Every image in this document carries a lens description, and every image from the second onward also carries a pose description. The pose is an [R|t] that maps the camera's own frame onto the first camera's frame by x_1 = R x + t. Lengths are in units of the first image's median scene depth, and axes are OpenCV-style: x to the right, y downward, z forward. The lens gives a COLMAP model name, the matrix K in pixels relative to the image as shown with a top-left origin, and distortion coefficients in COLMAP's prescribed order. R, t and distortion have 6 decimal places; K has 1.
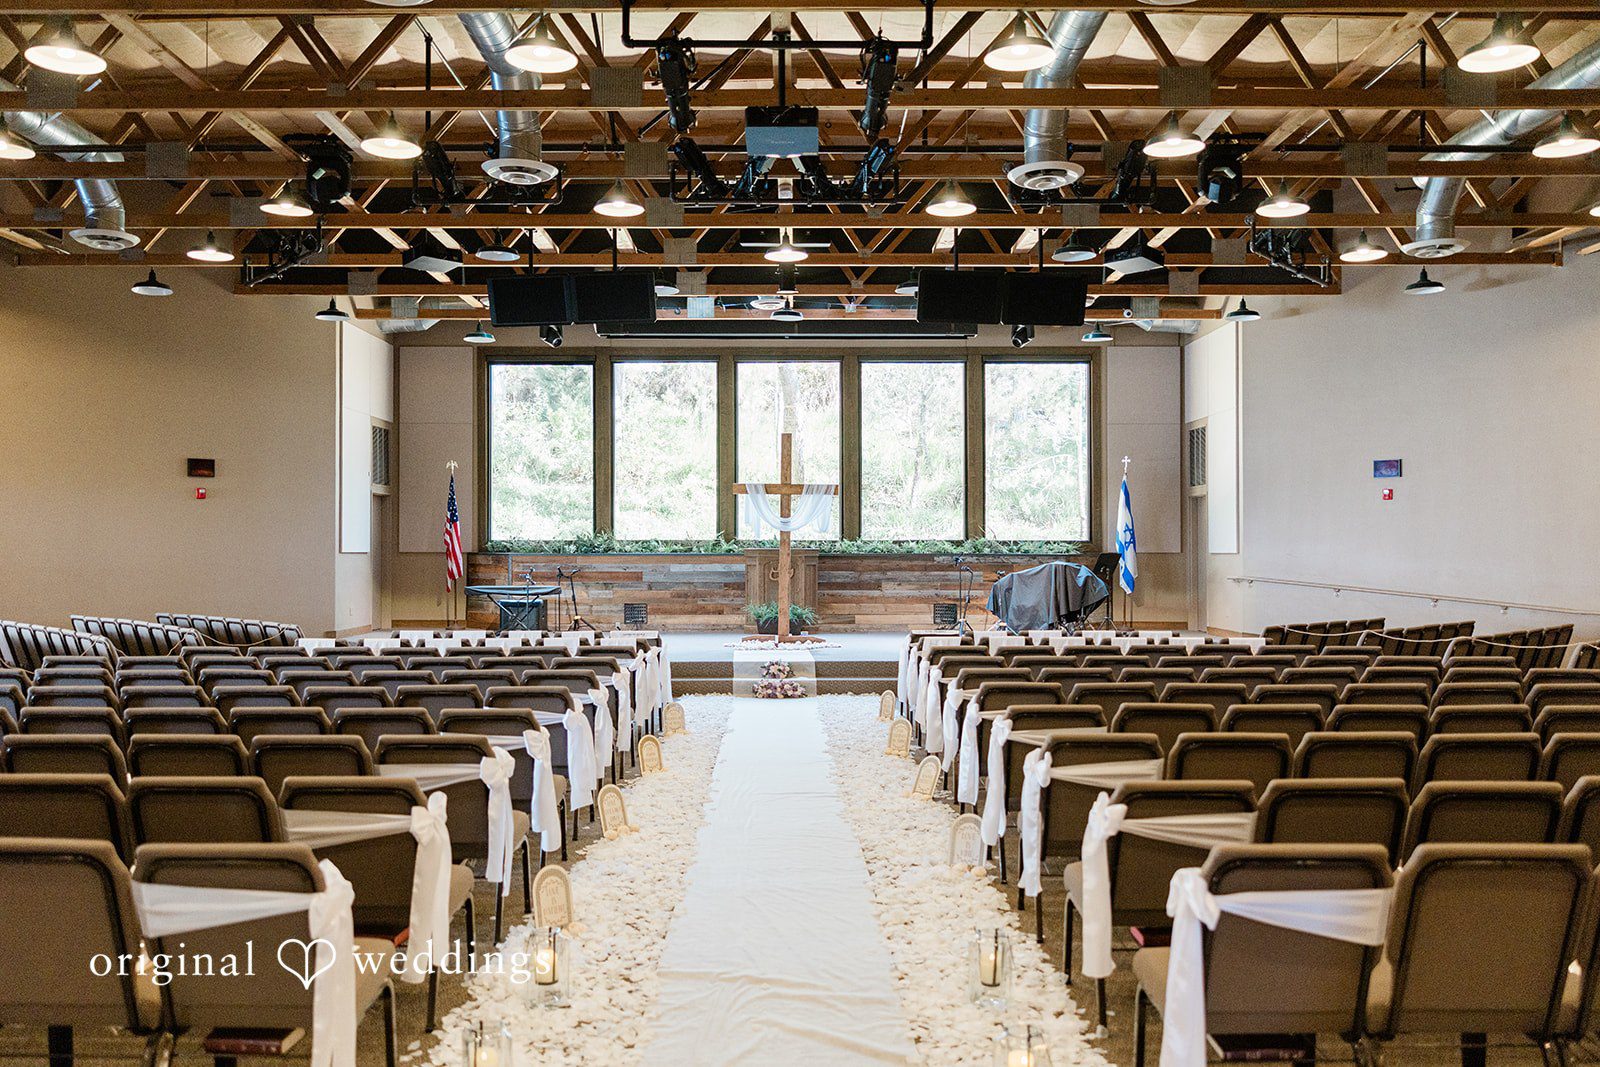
lens RADIAL K [[1317.5, 0, 800.0], [0, 1317.5, 533.5], [0, 0, 1]] dist [0.010722, 0.014453]
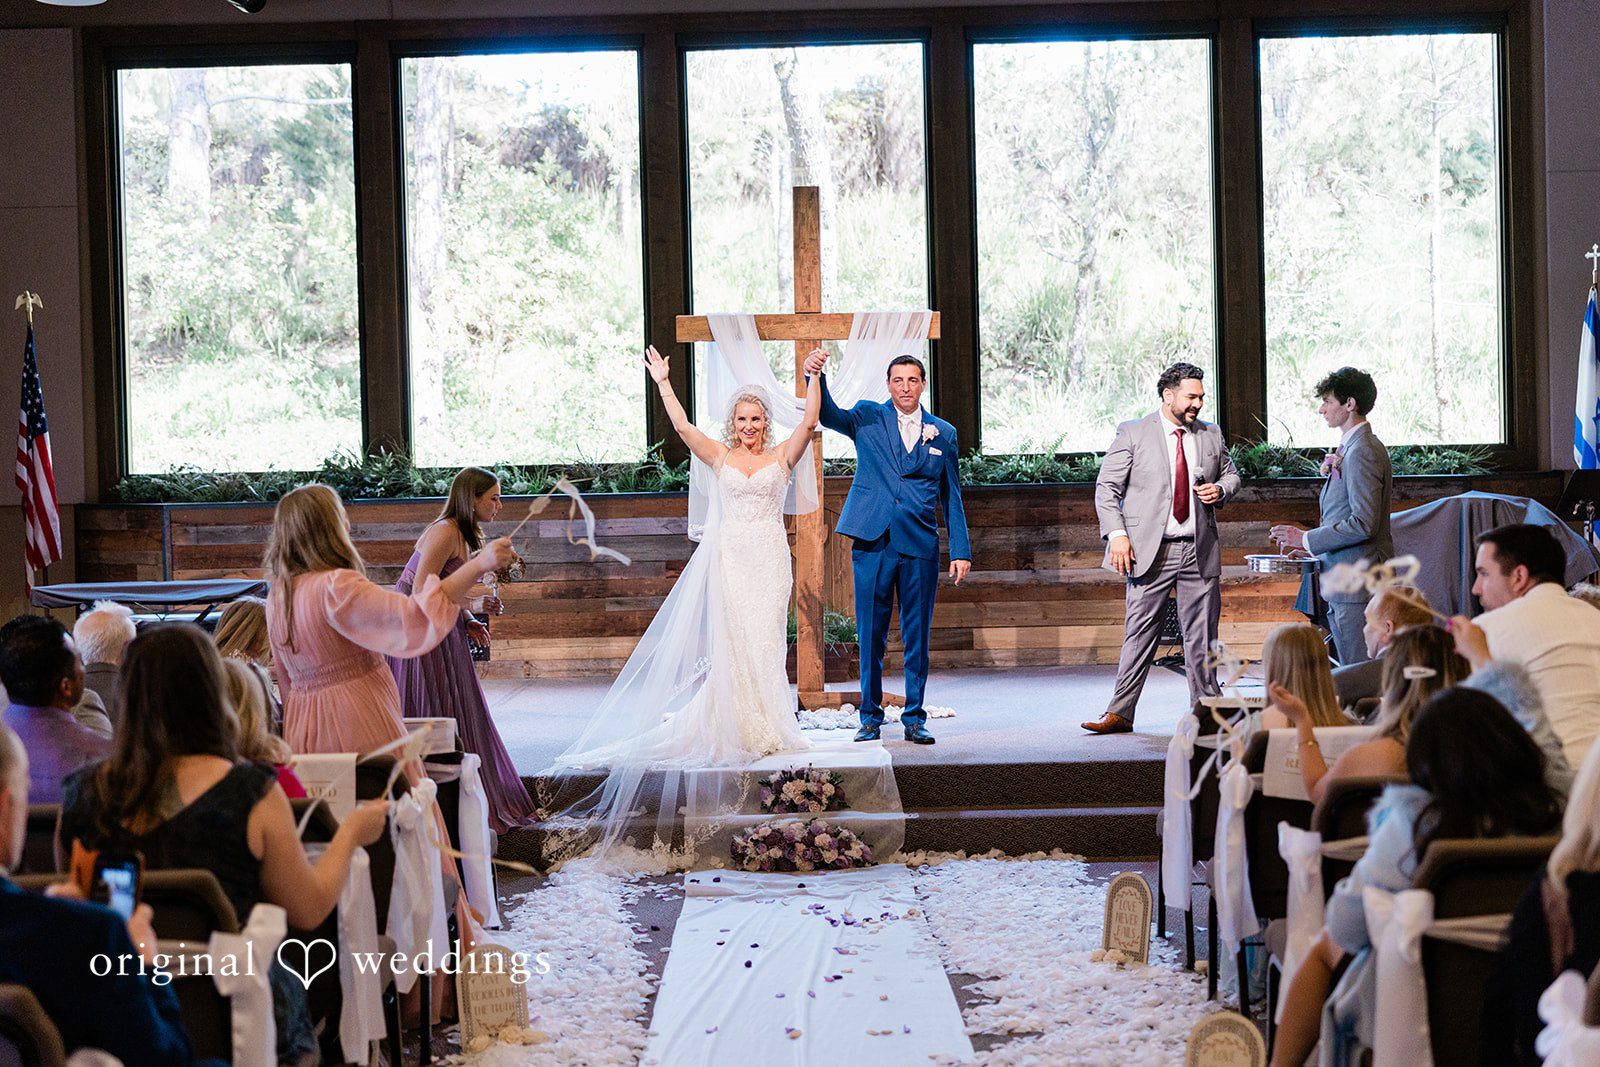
lens RADIAL K [[2346.3, 0, 800.0], [0, 2346.3, 533.5], [0, 0, 1]] dist [0.017602, 0.016453]
pose [[0.999687, -0.023435, -0.008711, -0.006987], [0.023684, 0.999278, 0.029701, 0.006752], [0.008009, -0.029898, 0.999521, 0.232517]]
